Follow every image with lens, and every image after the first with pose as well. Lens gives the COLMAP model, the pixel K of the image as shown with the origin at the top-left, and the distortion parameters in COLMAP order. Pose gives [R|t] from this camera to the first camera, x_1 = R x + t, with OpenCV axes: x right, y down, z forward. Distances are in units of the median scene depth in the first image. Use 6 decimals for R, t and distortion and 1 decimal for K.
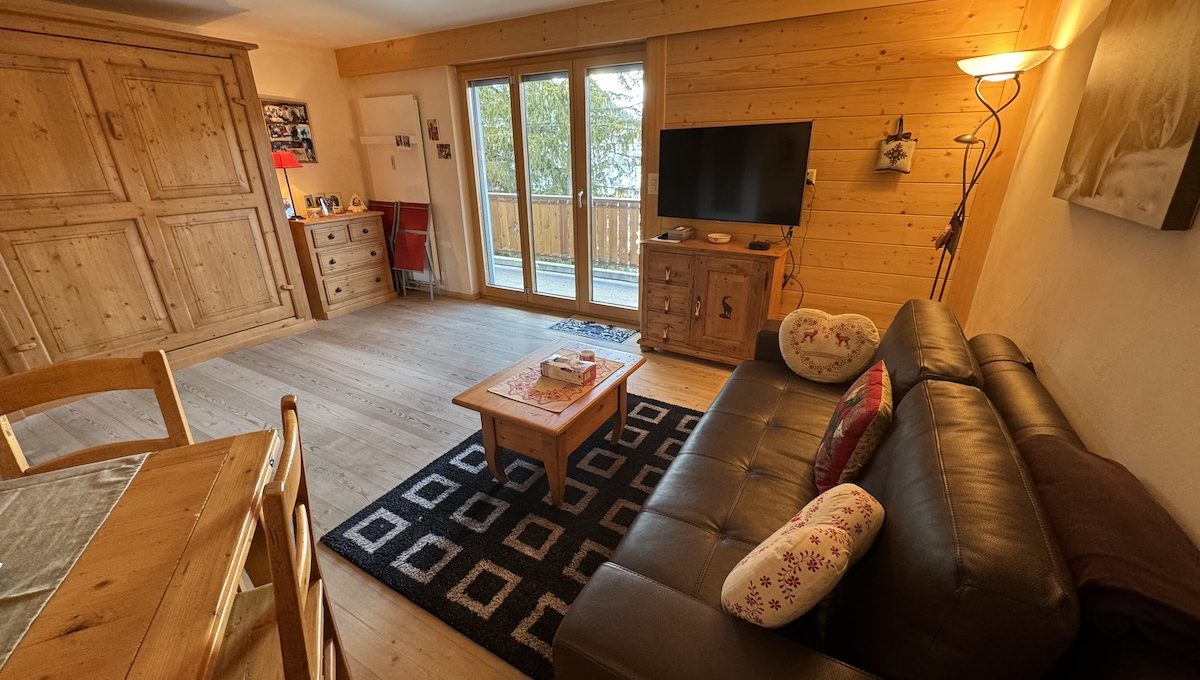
lens RADIAL K [[480.7, 0, 600.0], [0, 480.7, 340.0], [0, 0, 1]] dist [0.000604, 0.000055]
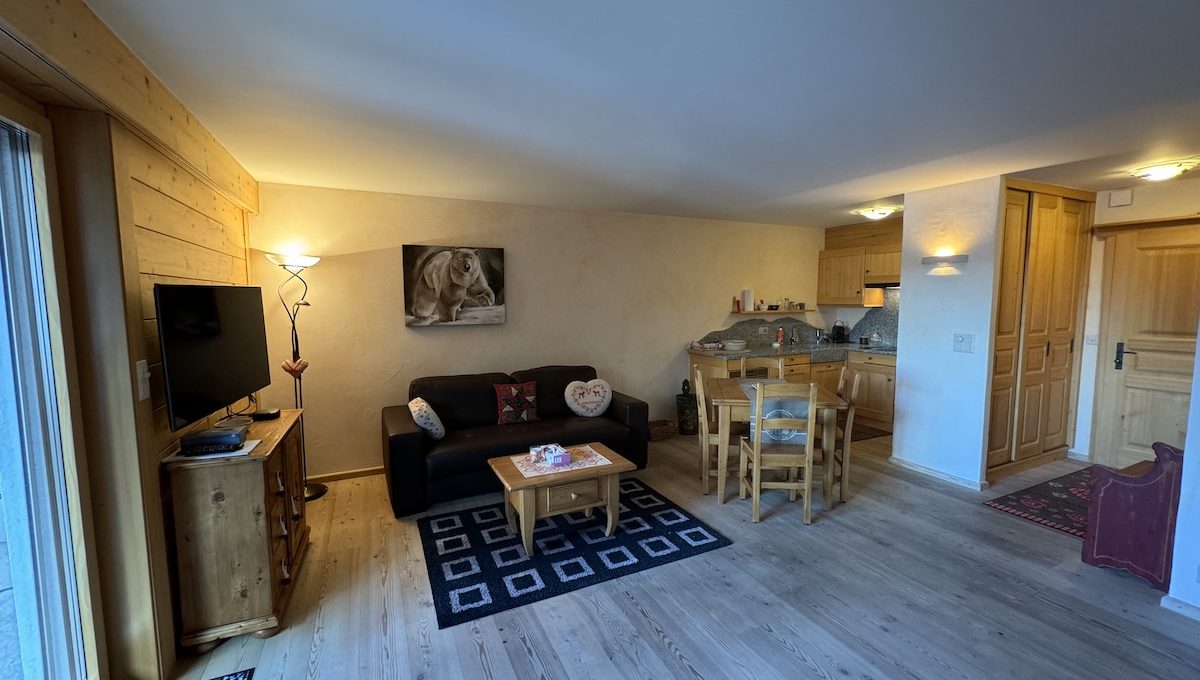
lens RADIAL K [[480.7, 0, 600.0], [0, 480.7, 340.0], [0, 0, 1]] dist [0.000604, 0.000055]
pose [[-0.827986, -0.034216, 0.559704, -0.733614], [0.220258, 0.898069, 0.380735, -0.575615], [-0.515680, 0.438523, -0.736052, 1.412468]]
